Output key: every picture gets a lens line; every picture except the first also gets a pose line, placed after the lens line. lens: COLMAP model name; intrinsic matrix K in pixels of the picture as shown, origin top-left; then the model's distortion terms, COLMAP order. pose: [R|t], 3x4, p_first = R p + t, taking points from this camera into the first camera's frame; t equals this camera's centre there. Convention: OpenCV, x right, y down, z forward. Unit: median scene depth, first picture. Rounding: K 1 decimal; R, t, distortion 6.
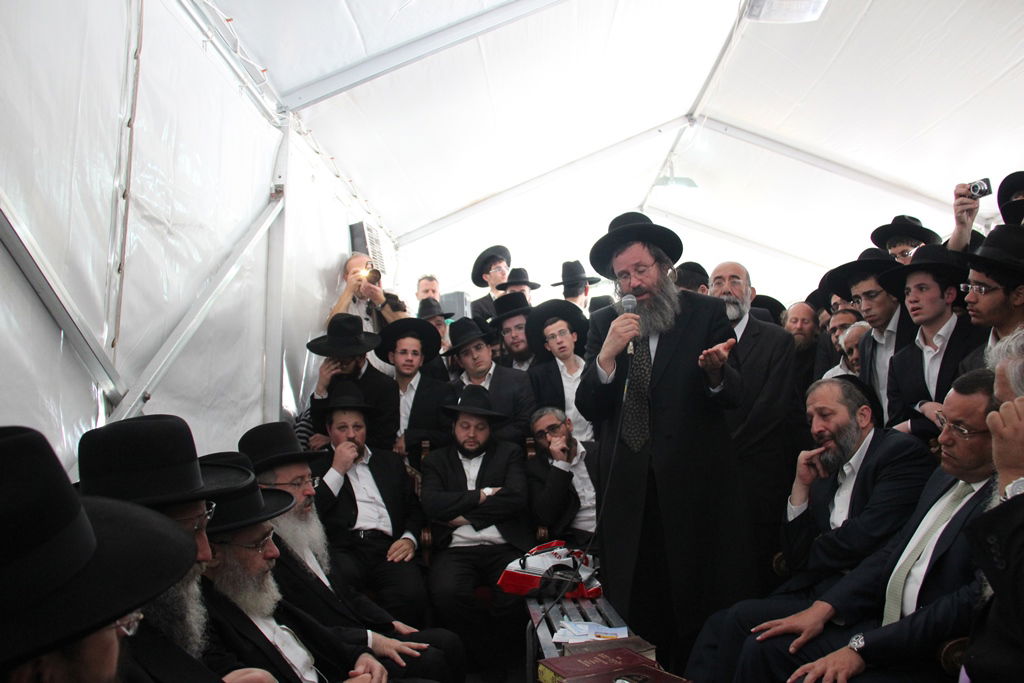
lens RADIAL K [[854.5, 0, 484.8], [0, 854.5, 342.2], [0, 0, 1]] dist [-0.236426, 0.163541]
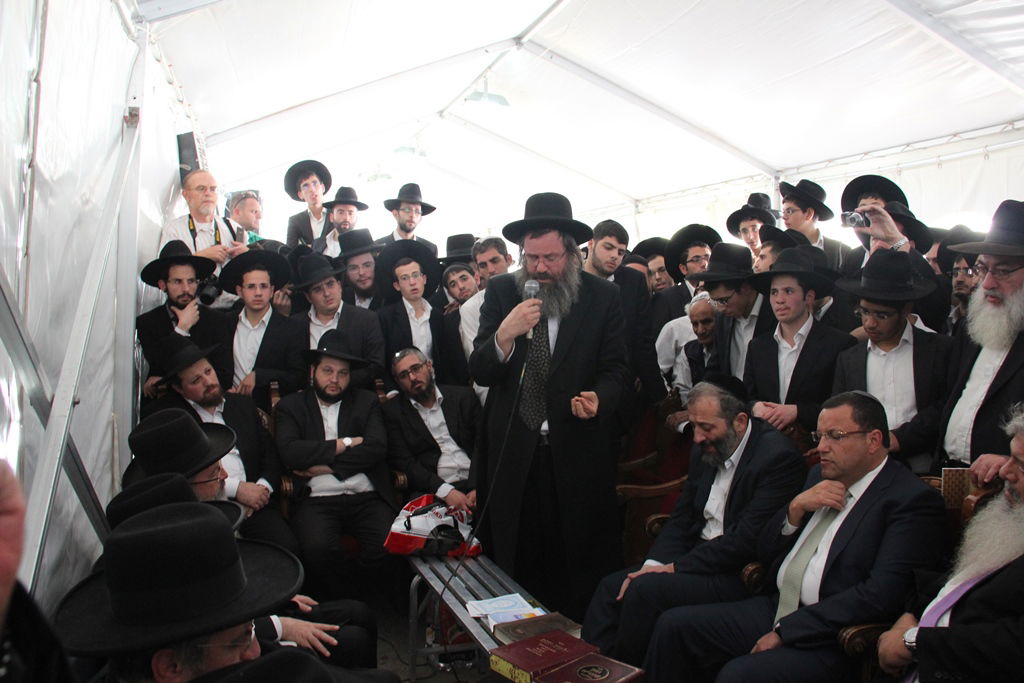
lens RADIAL K [[861.6, 0, 515.2], [0, 861.6, 339.8], [0, 0, 1]] dist [-0.191233, 0.155318]
pose [[0.940854, 0.025519, 0.337851, -0.153851], [-0.075175, 0.988028, 0.134718, -0.092058], [-0.330368, -0.152148, 0.931508, 0.007999]]
